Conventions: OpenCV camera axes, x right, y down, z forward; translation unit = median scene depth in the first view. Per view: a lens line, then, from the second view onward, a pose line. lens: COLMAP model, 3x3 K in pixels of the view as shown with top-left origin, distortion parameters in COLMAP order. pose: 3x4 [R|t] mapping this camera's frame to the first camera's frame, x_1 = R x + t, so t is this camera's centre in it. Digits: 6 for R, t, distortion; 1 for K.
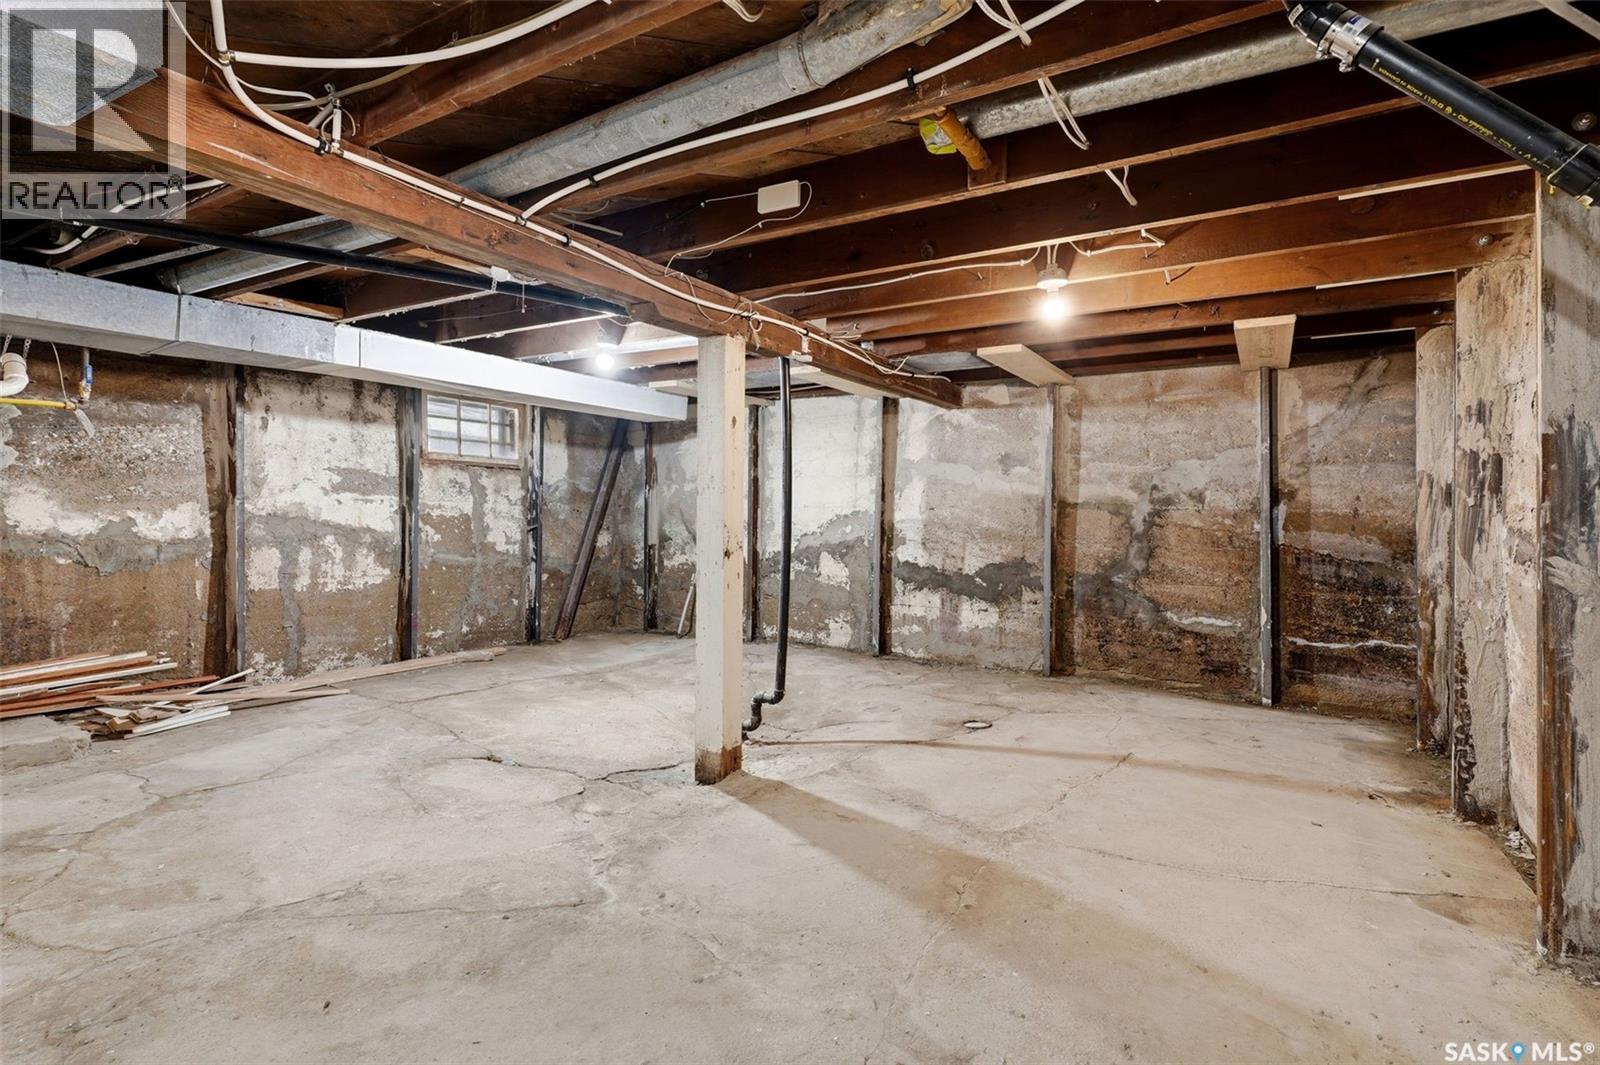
lens RADIAL K [[798.6, 0, 788.6], [0, 798.6, 508.7], [0, 0, 1]] dist [0.004159, -0.002135]
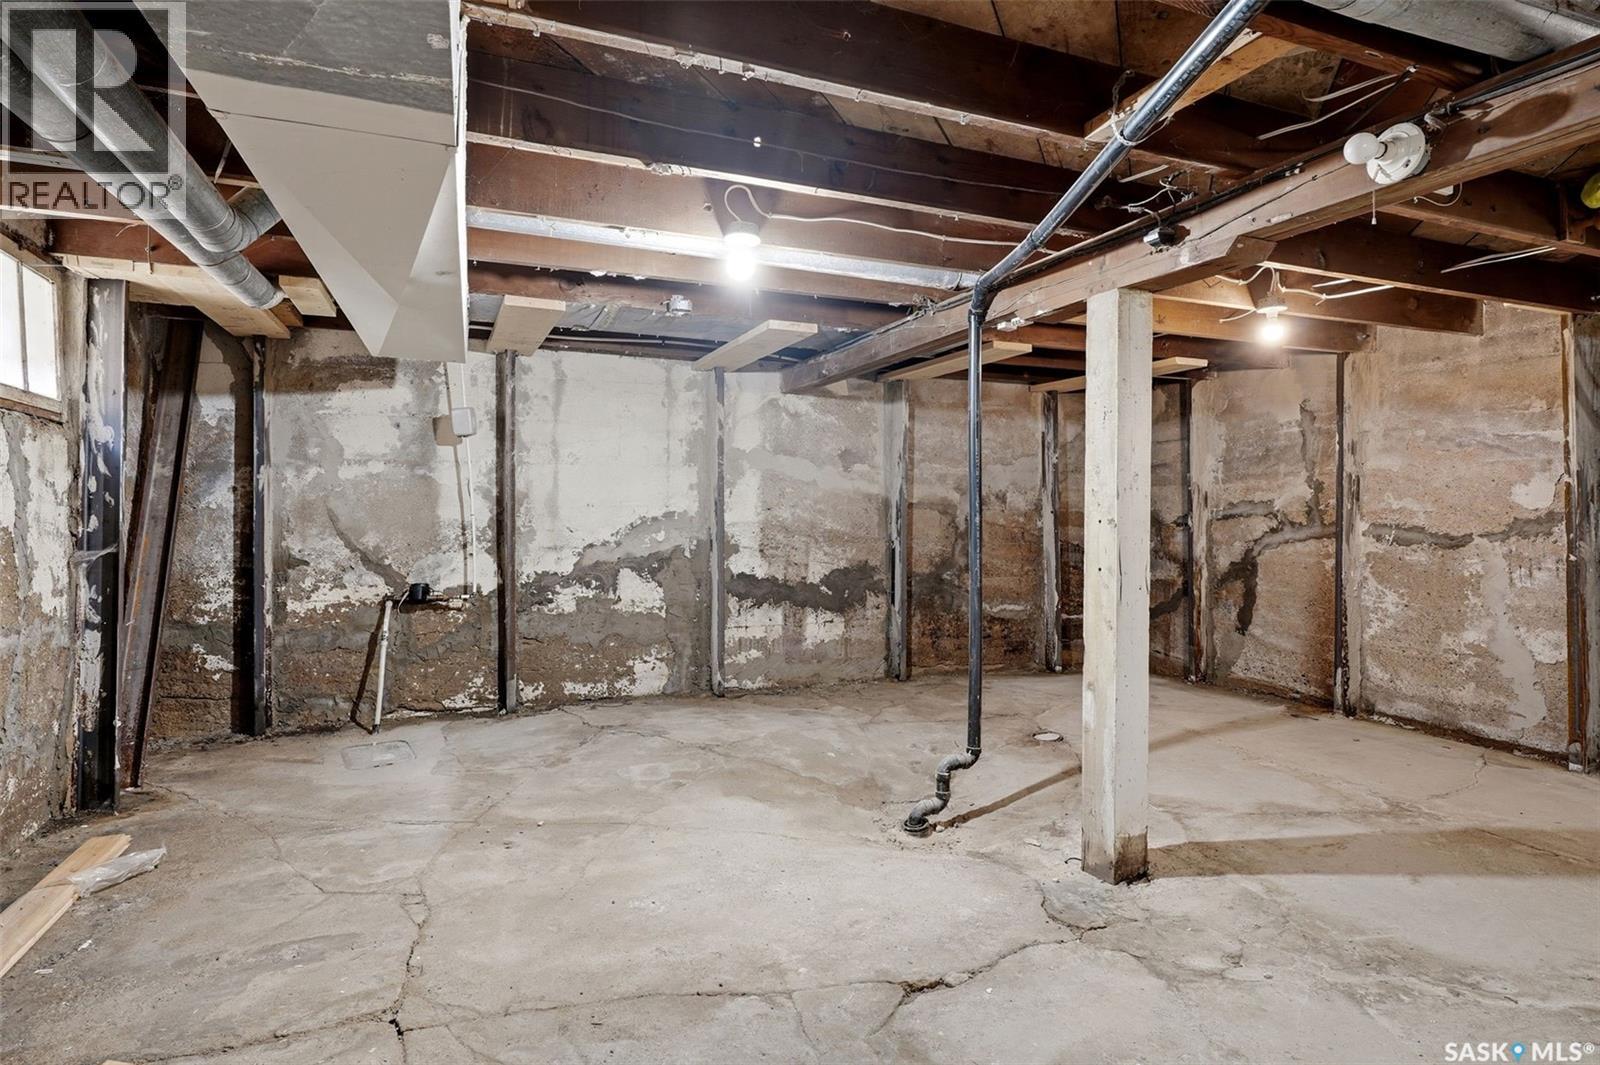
lens RADIAL K [[861.0, 0, 789.6], [0, 861.0, 498.8], [0, 0, 1]] dist [-0.007947, 0.004357]
pose [[0.587430, 0.003630, 0.809267, -0.572322], [-0.001576, 0.999993, -0.003342, -0.008149], [-0.809273, 0.000687, 0.587432, 0.471496]]
